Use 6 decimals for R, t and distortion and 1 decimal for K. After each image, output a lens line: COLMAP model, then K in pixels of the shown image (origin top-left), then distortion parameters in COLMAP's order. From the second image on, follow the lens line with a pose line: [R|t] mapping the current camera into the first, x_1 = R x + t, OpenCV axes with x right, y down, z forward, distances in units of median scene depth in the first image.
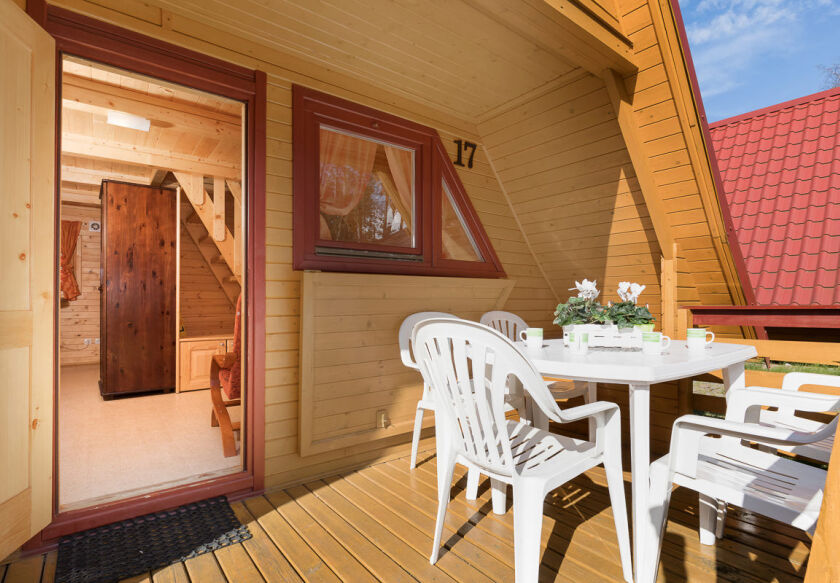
lens RADIAL K [[421.0, 0, 421.7], [0, 421.0, 294.2], [0, 0, 1]] dist [0.002650, 0.000469]
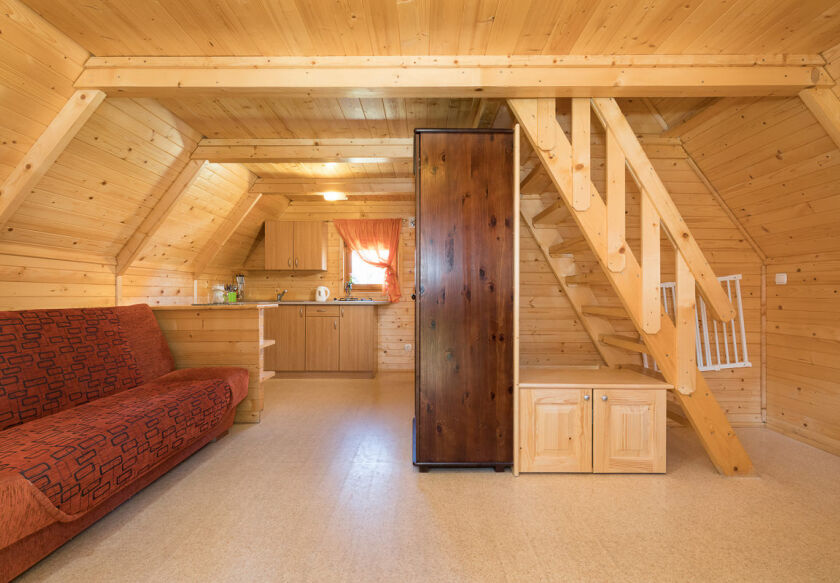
lens RADIAL K [[421.0, 0, 419.4], [0, 421.0, 292.4], [0, 0, 1]] dist [0.002650, 0.000469]
pose [[0.790127, 0.003991, -0.612930, -0.325895], [0.002014, 0.999956, 0.009108, -0.025667], [0.612940, -0.008431, 0.790085, 0.453284]]
